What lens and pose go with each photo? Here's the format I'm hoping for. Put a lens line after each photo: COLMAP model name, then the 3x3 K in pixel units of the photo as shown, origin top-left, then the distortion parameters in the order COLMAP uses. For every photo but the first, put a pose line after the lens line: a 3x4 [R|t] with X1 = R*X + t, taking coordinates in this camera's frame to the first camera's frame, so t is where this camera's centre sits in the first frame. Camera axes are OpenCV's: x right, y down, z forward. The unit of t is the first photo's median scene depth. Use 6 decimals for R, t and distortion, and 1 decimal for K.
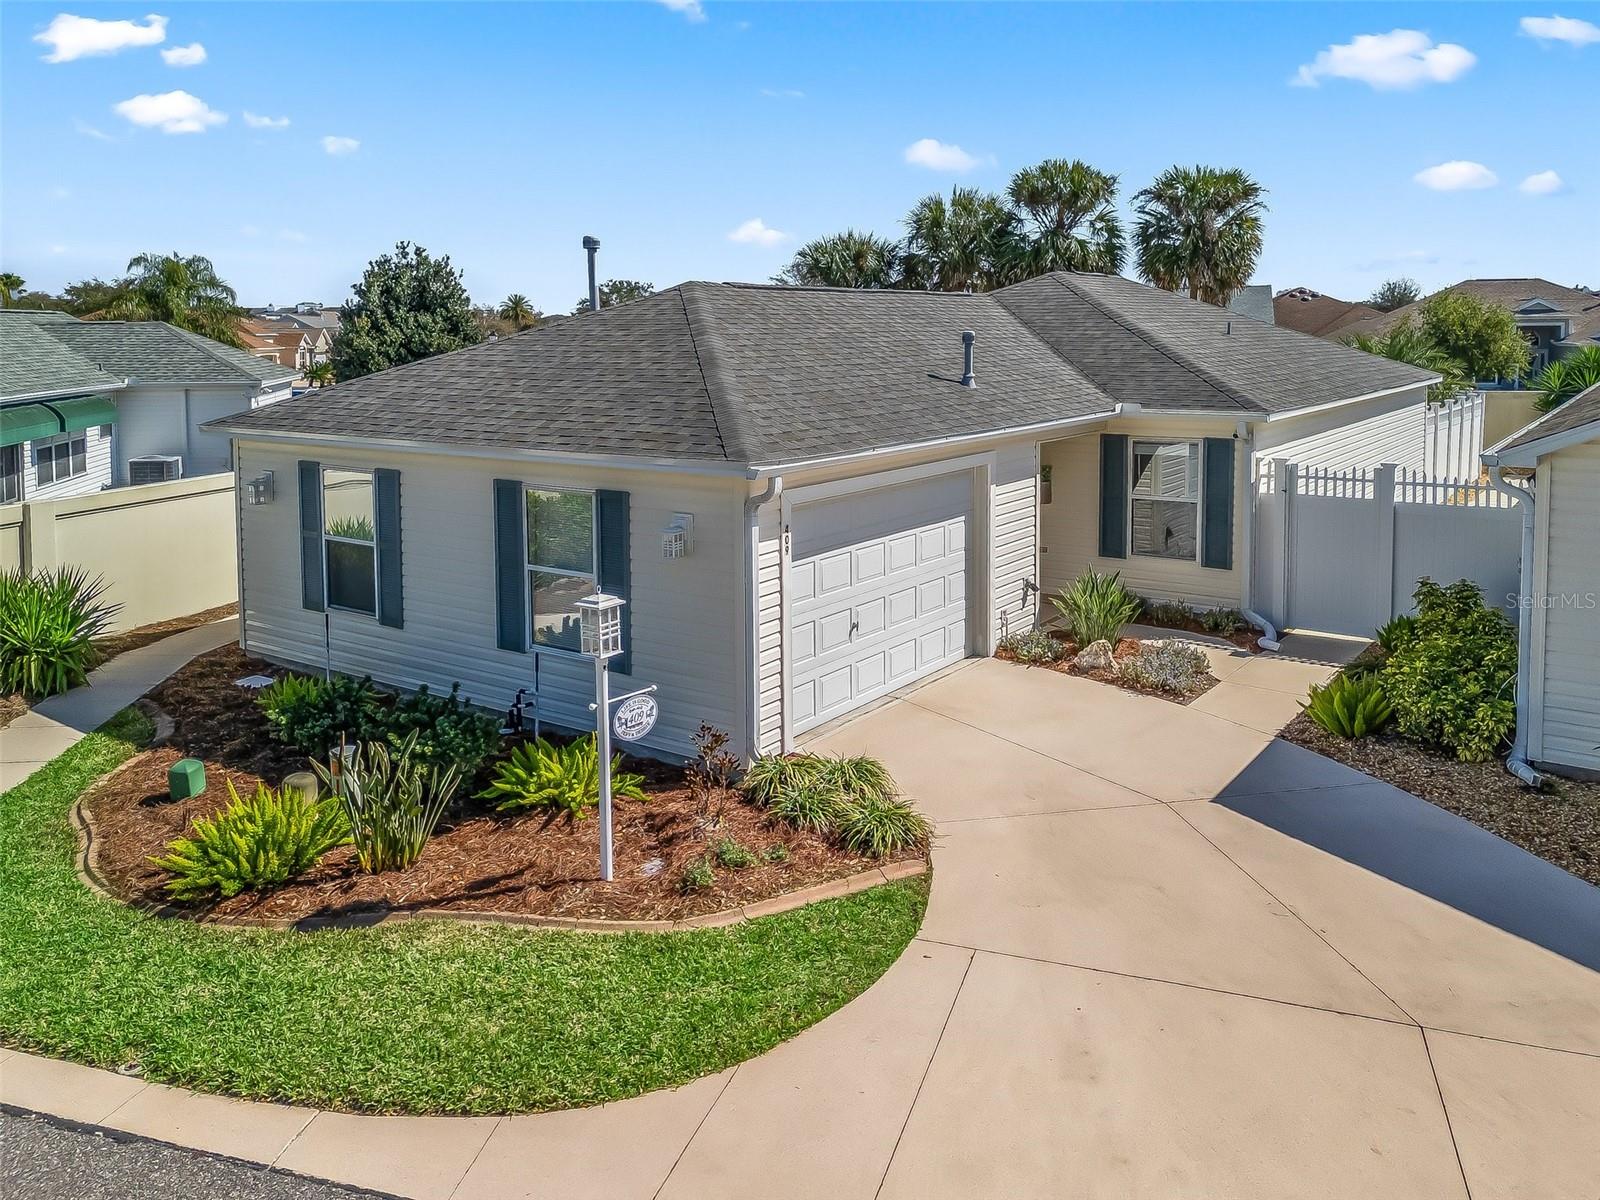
lens RADIAL K [[1180.3, 0, 799.4], [0, 1180.3, 596.4], [0, 0, 1]] dist [0.047370, -0.007377]
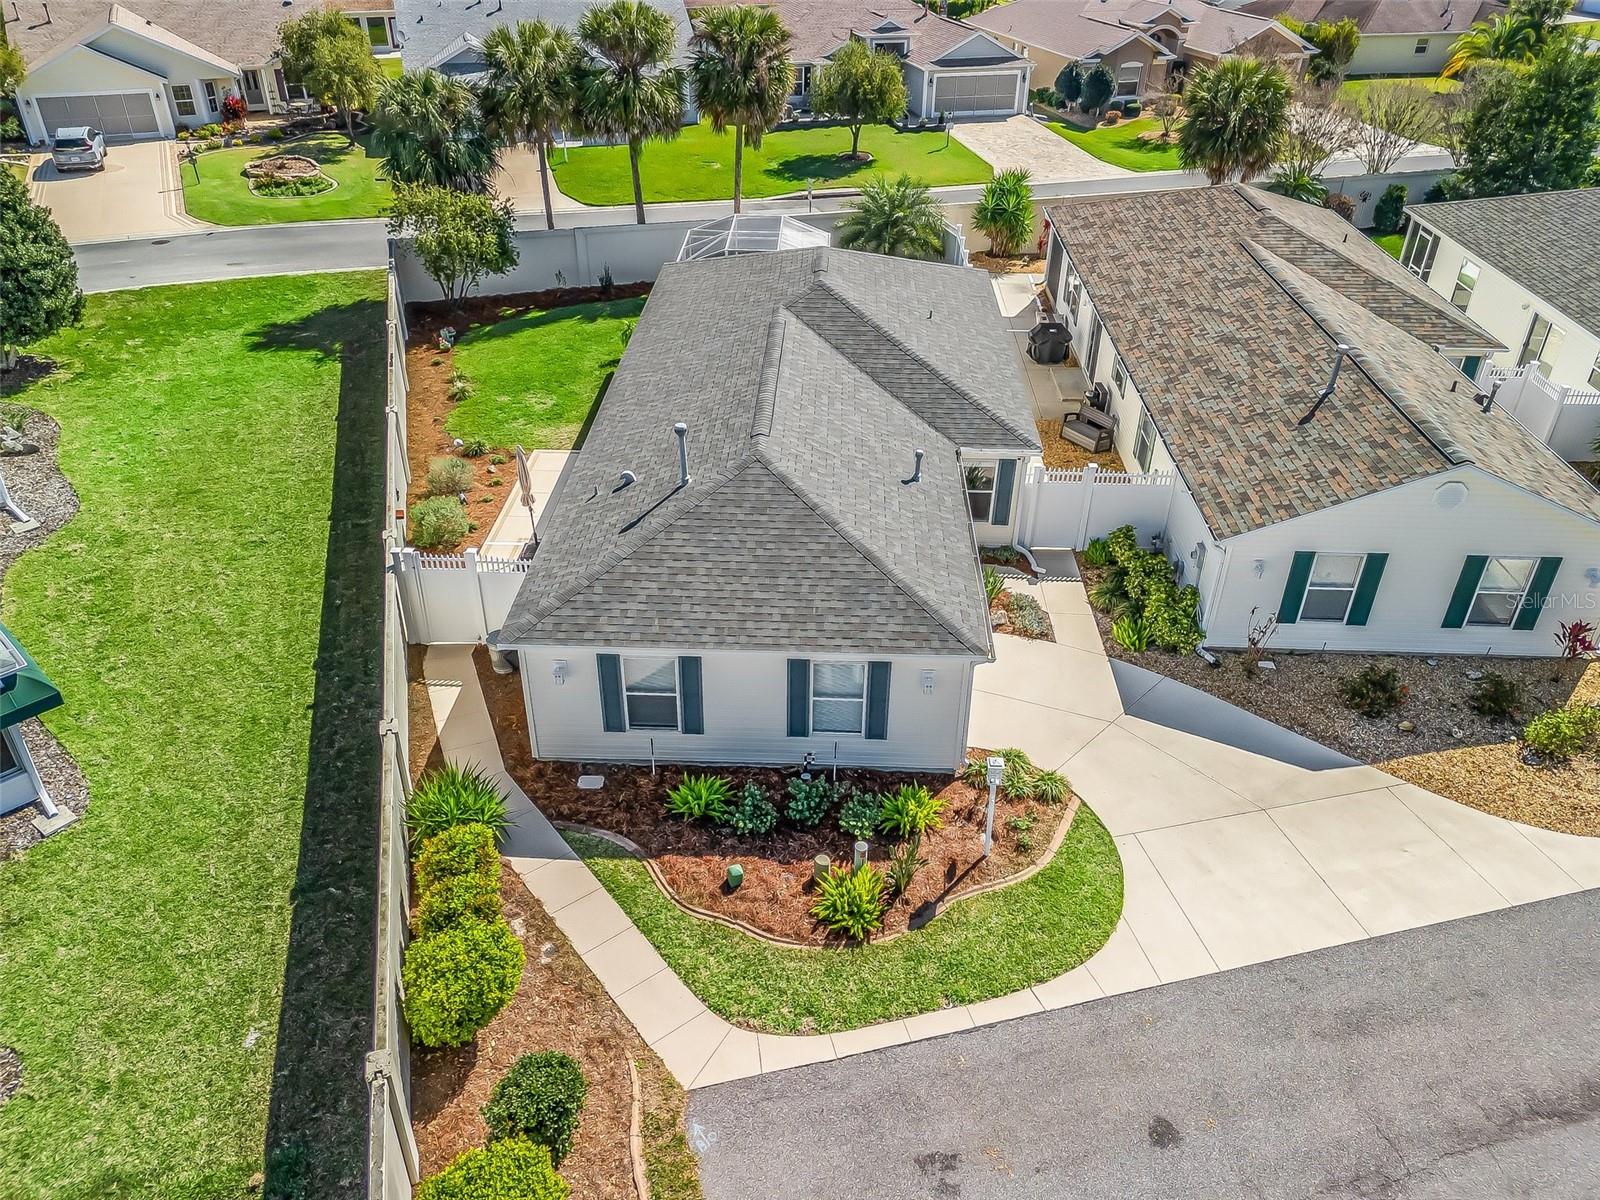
lens RADIAL K [[1180.3, 0, 813.8], [0, 1180.3, 600.6], [0, 0, 1]] dist [0.047370, -0.007377]
pose [[0.826408, -0.275694, 0.490960, -1.141122], [0.085627, 0.923325, 0.374352, -0.882960], [-0.556523, -0.267328, 0.786650, -0.393426]]
